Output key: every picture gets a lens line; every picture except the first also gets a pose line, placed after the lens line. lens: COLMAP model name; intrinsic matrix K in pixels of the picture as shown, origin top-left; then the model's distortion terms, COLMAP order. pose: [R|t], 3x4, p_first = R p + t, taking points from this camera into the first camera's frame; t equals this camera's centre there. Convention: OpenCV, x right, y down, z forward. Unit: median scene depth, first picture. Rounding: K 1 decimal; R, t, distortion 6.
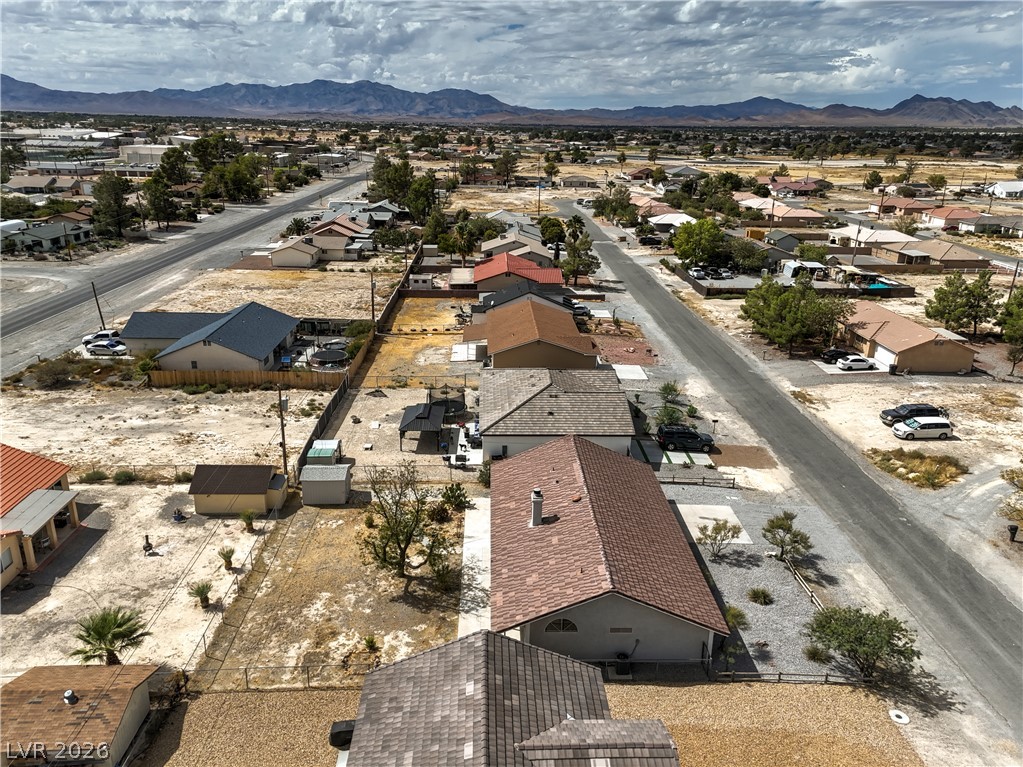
lens RADIAL K [[739.8, 0, 513.6], [0, 739.8, 401.5], [0, 0, 1]] dist [0.085175, -0.042914]
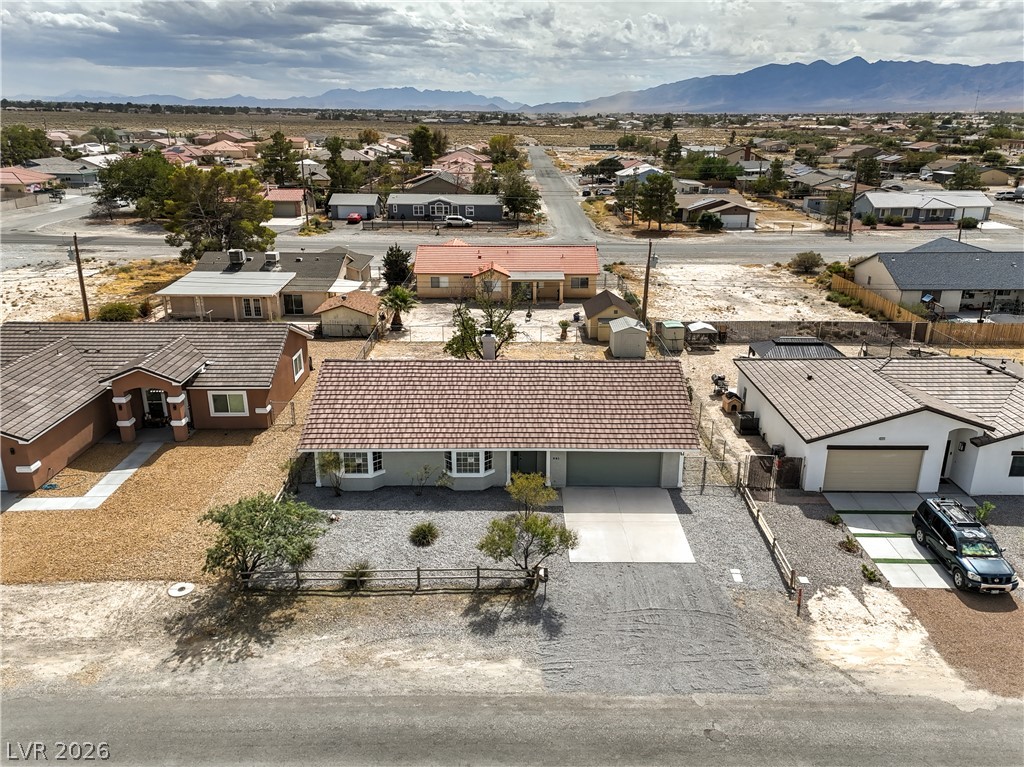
lens RADIAL K [[775.6, 0, 519.4], [0, 775.6, 370.5], [0, 0, 1]] dist [0.093217, -0.054796]
pose [[-0.027408, 0.297403, -0.954358, 0.519548], [-0.355900, 0.889254, 0.287336, -0.070510], [0.934122, 0.347531, 0.081473, 0.498833]]
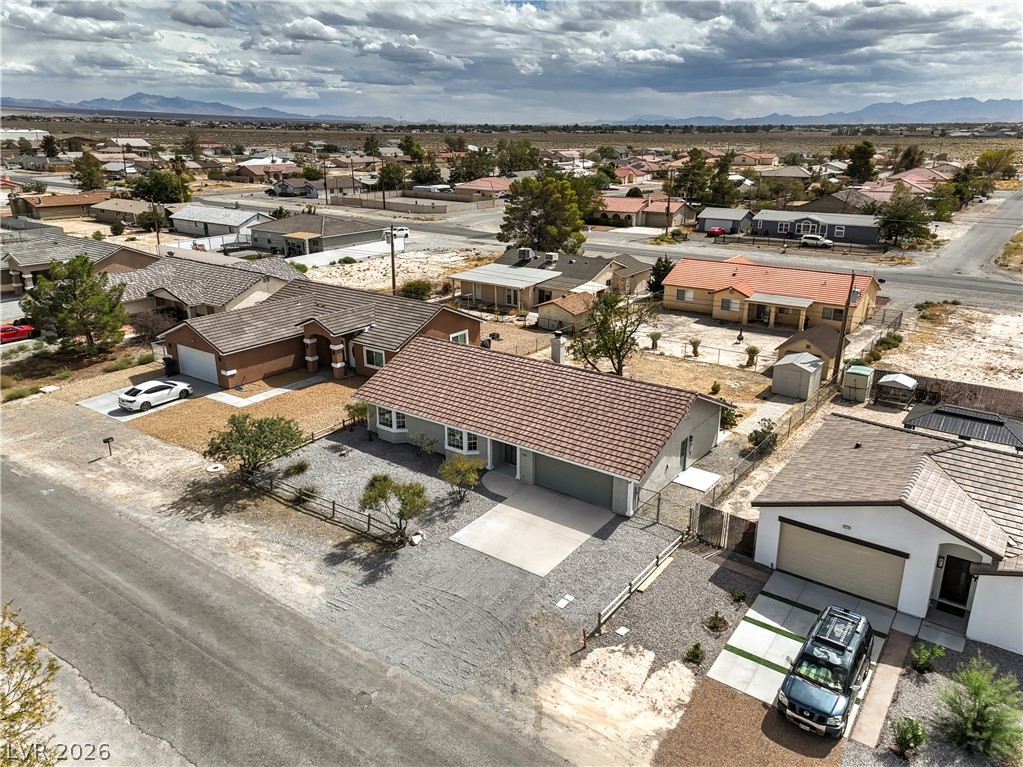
lens RADIAL K [[744.4, 0, 511.5], [0, 744.4, 383.5], [0, 0, 1]] dist [0.088776, -0.053940]
pose [[-0.618948, 0.236067, -0.749117, 0.442626], [-0.286813, 0.819968, 0.495369, -0.161120], [0.731192, 0.521464, -0.439811, 0.739745]]
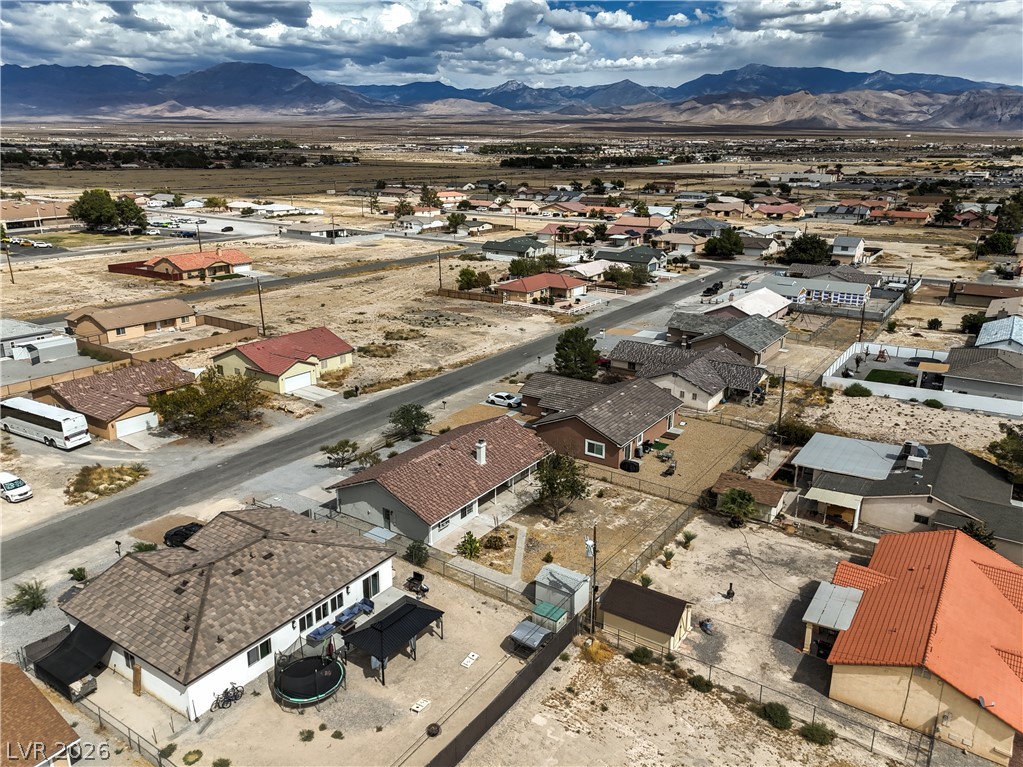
lens RADIAL K [[744.4, 0, 511.5], [0, 744.4, 383.5], [0, 0, 1]] dist [0.088776, -0.053940]
pose [[-0.808430, -0.199236, 0.553847, -0.435045], [0.184897, 0.807372, 0.560324, -0.422363], [-0.558797, 0.555387, -0.615865, 0.947080]]
